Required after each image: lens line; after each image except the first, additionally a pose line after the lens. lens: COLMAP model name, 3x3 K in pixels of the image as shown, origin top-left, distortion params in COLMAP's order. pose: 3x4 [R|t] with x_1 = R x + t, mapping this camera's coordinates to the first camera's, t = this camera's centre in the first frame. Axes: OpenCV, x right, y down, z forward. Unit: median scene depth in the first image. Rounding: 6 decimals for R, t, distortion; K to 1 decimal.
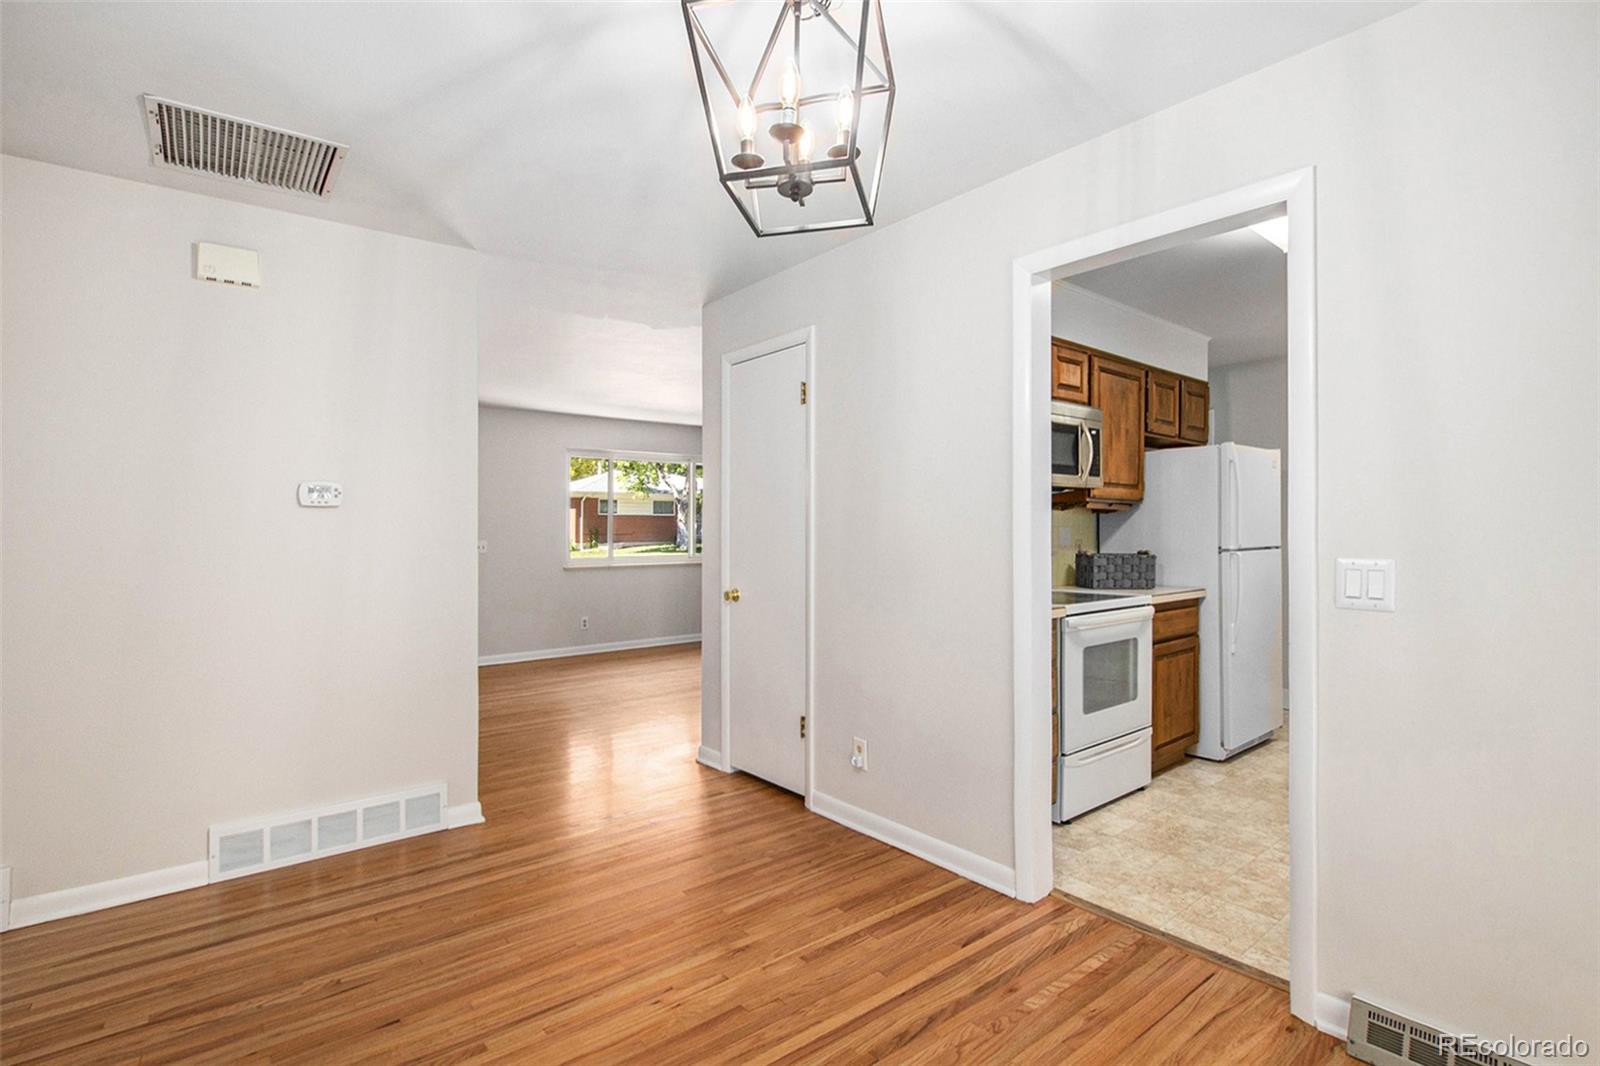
lens RADIAL K [[755.1, 0, 815.6], [0, 755.1, 540.5], [0, 0, 1]] dist [-0.020375, 0.001916]
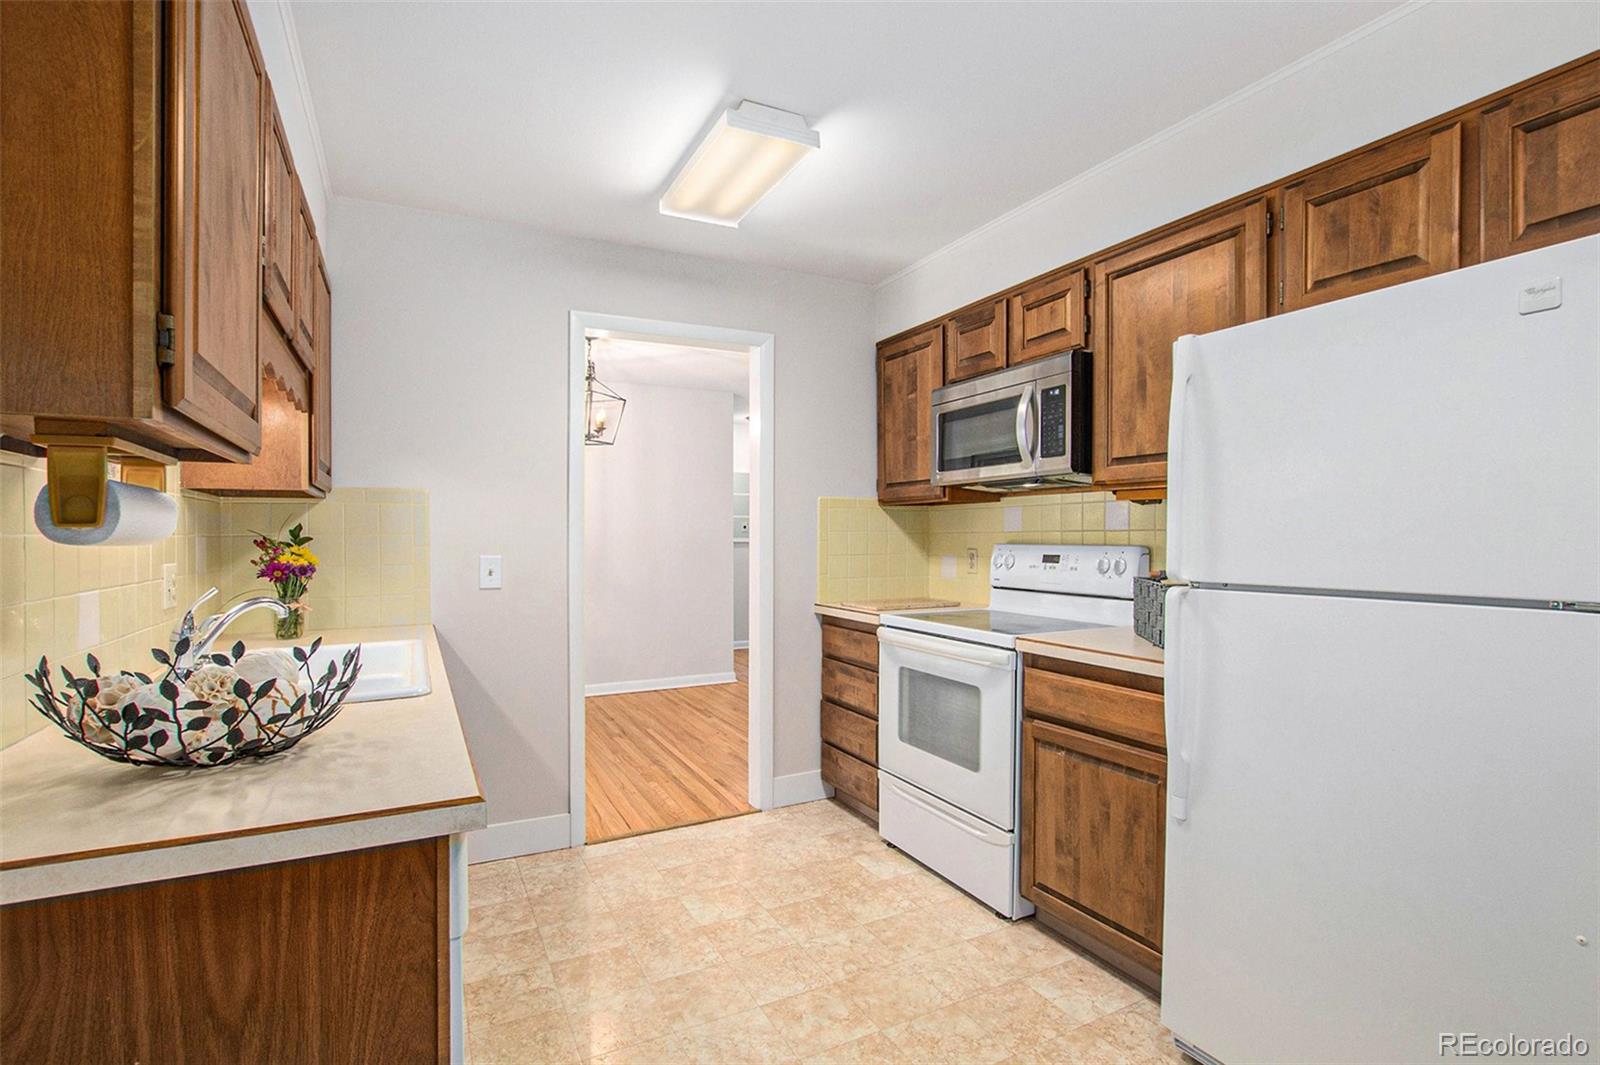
lens RADIAL K [[755.1, 0, 822.0], [0, 755.1, 544.5], [0, 0, 1]] dist [-0.020375, 0.001916]
pose [[-0.194580, 0.015586, -0.980763, 1.057324], [-0.007179, 0.999824, 0.017313, -0.016279], [0.980860, 0.010410, -0.194434, 0.906786]]
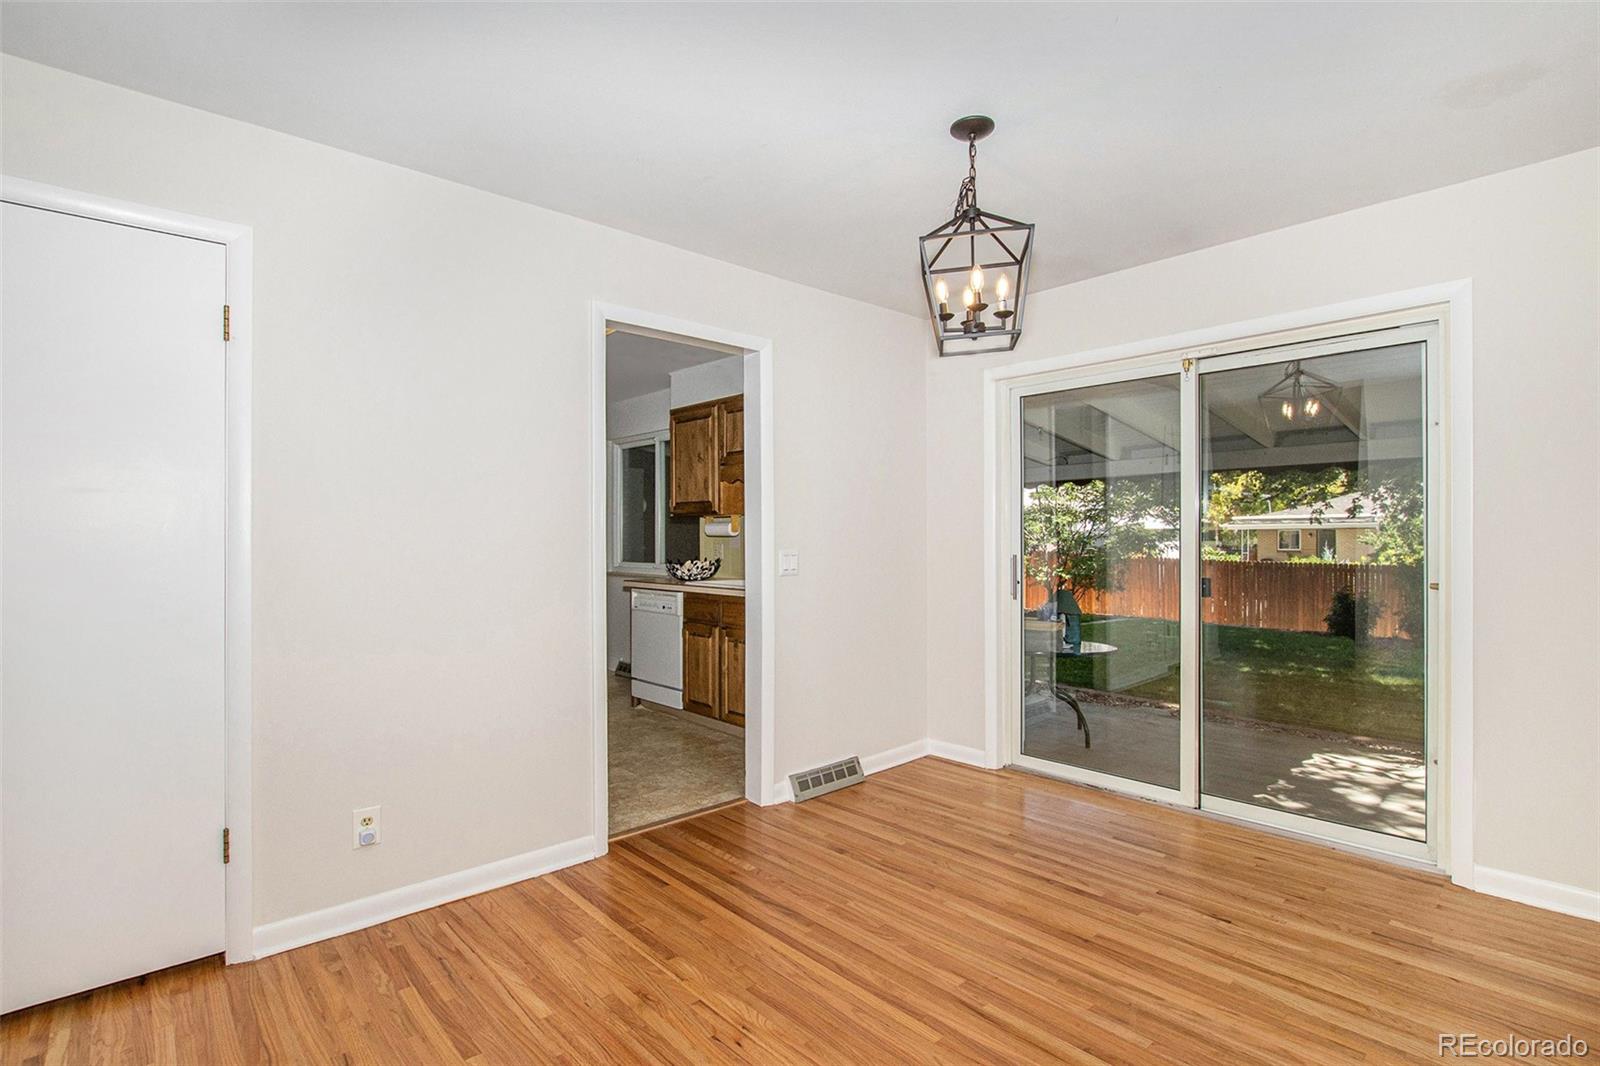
lens RADIAL K [[755.1, 0, 807.8], [0, 755.1, 542.5], [0, 0, 1]] dist [-0.020375, 0.001916]
pose [[-0.056999, 0.003646, 0.998368, -0.566360], [0.002329, 0.999991, -0.003519, 0.008402], [-0.998372, 0.002124, -0.057007, 0.489672]]
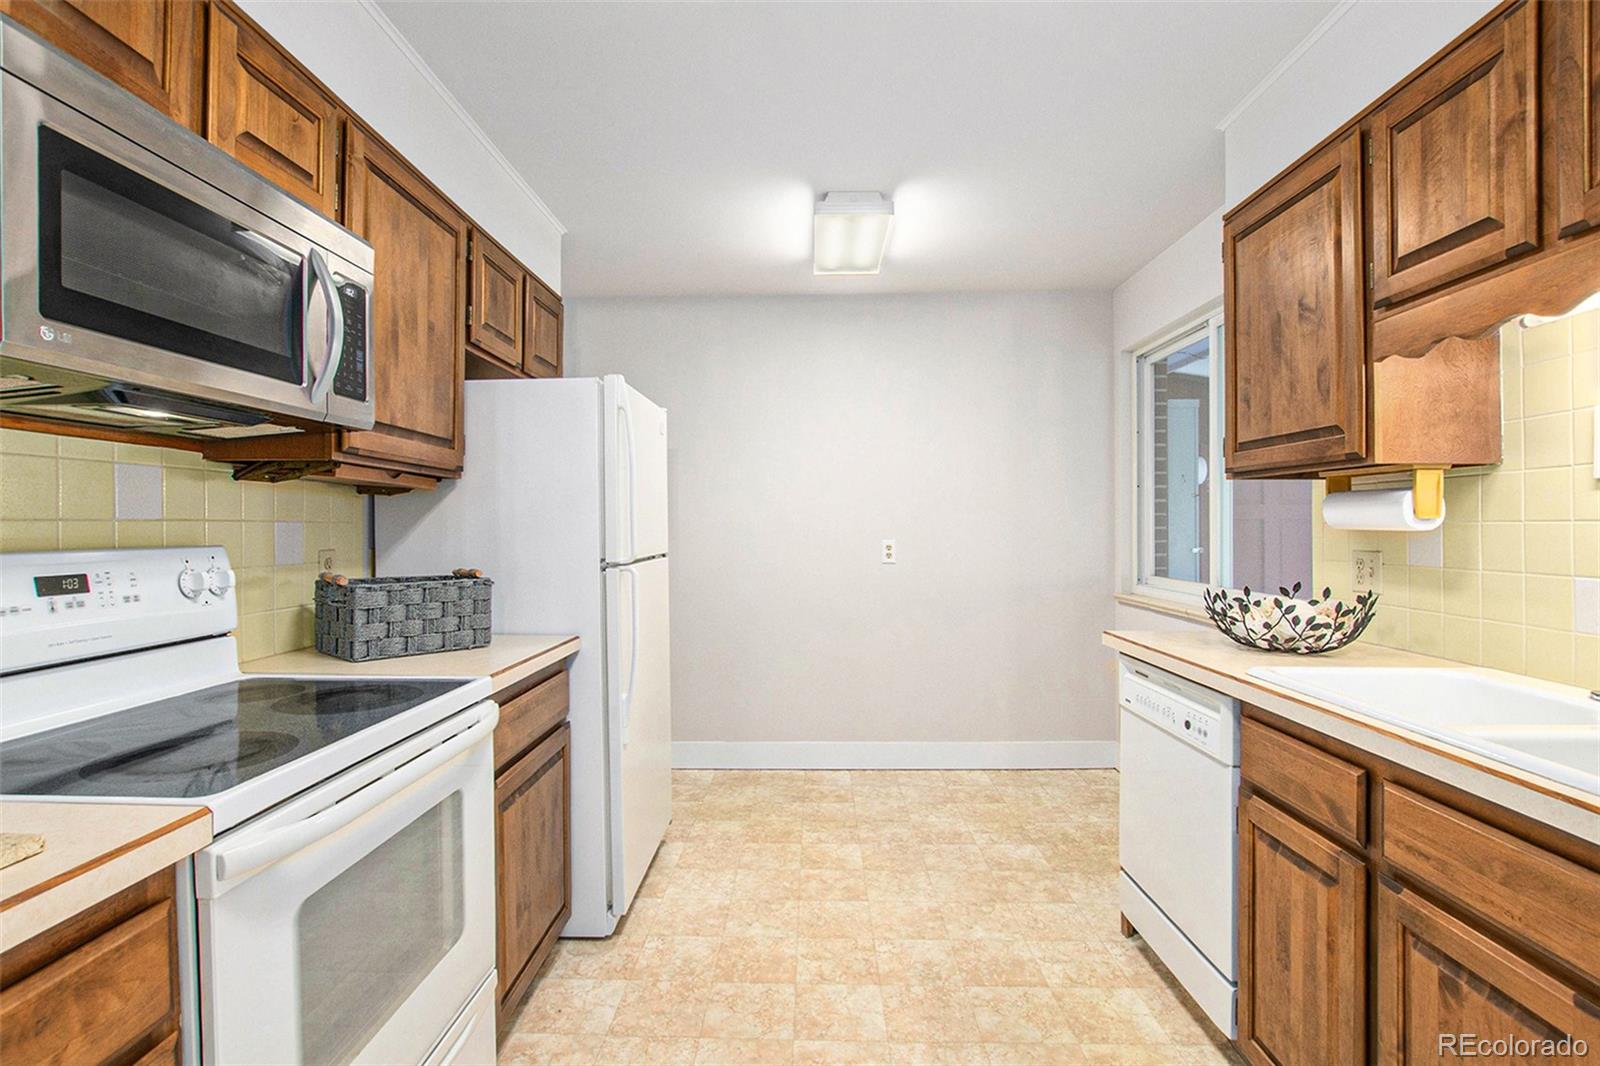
lens RADIAL K [[755.1, 0, 804.6], [0, 755.1, 526.2], [0, 0, 1]] dist [-0.020375, 0.001916]
pose [[0.654333, 0.000853, 0.756206, 0.217884], [0.009259, 0.999915, -0.009140, -0.009223], [-0.756150, 0.012983, 0.654270, 0.533167]]
